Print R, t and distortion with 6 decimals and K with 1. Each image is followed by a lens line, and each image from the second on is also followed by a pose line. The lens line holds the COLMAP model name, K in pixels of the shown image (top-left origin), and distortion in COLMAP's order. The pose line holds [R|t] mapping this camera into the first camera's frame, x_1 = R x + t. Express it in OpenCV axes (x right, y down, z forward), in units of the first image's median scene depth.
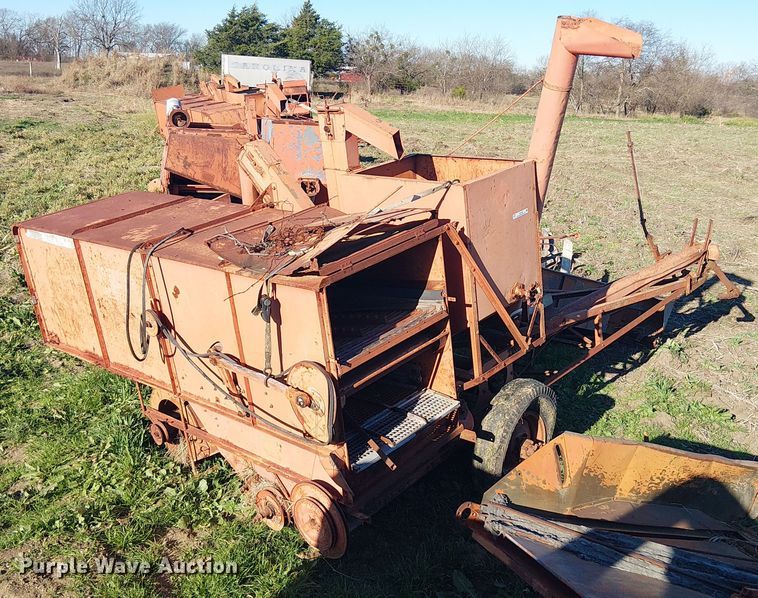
lens RADIAL K [[822.6, 0, 379.0], [0, 822.6, 299.0], [0, 0, 1]] dist [0.013816, 0.011041]
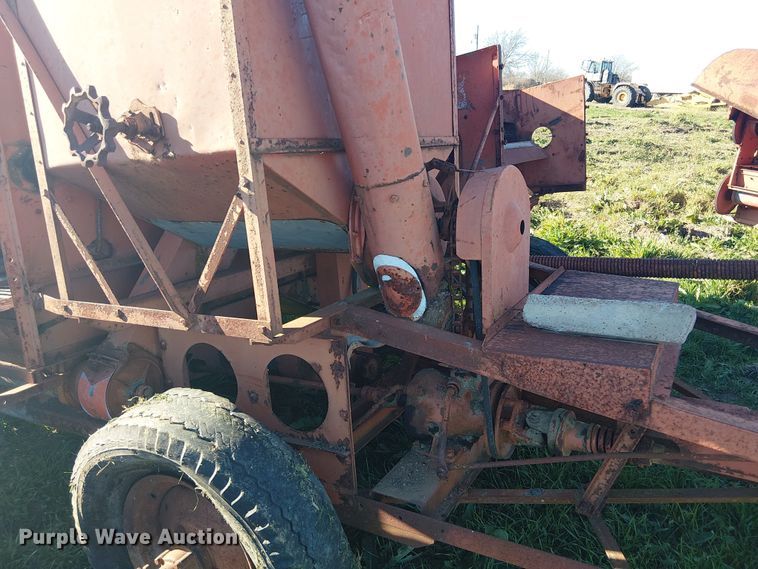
lens RADIAL K [[577.5, 0, 379.0], [0, 577.5, 284.5], [0, 0, 1]] dist [0.009613, -0.008080]
pose [[0.212483, 0.307275, -0.927595, 0.433467], [-0.299445, 0.924077, 0.237516, -0.036132], [0.930152, 0.227295, 0.288363, 1.045226]]
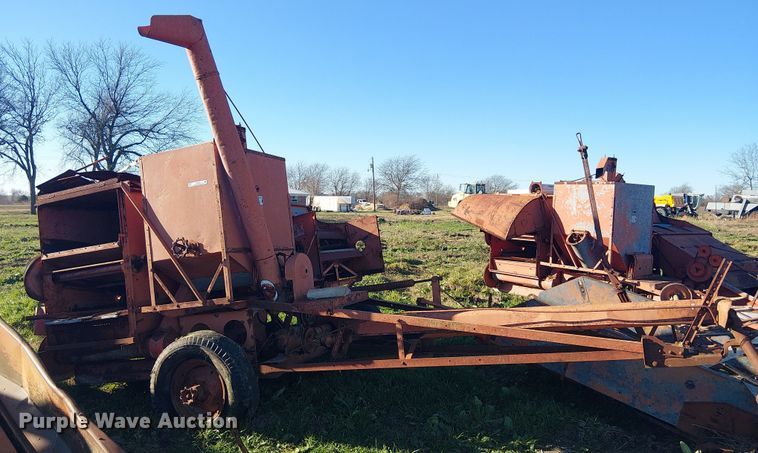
lens RADIAL K [[564.3, 0, 379.0], [0, 564.3, 226.5], [0, 0, 1]] dist [0.066526, -0.000554]
pose [[0.362740, 0.011240, -0.931823, 1.055517], [-0.250951, 0.964167, -0.086060, -0.036345], [0.897465, 0.265059, 0.352563, 0.951321]]
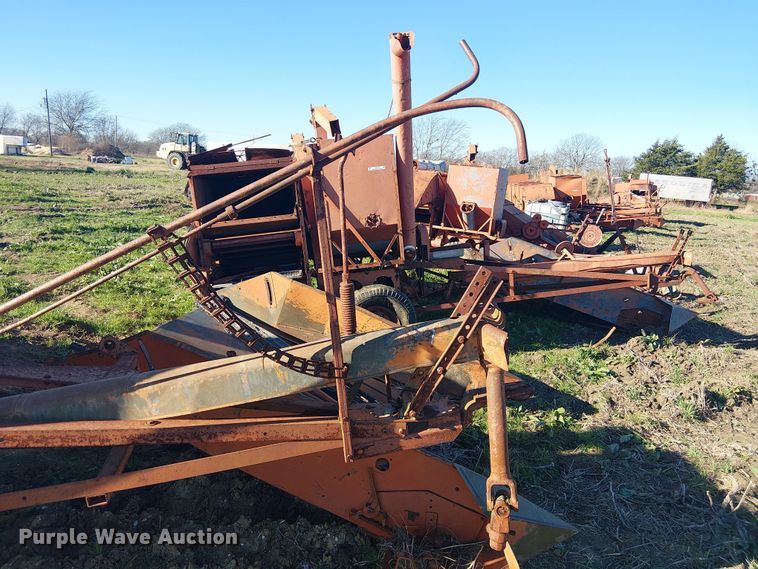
lens RADIAL K [[577.5, 0, 379.0], [0, 577.5, 284.5], [0, 0, 1]] dist [0.009613, -0.008080]
pose [[0.785288, 0.144585, -0.602012, 0.846105], [-0.210850, 0.976680, -0.040473, 0.148784], [0.582121, 0.158717, 0.797461, 0.176114]]
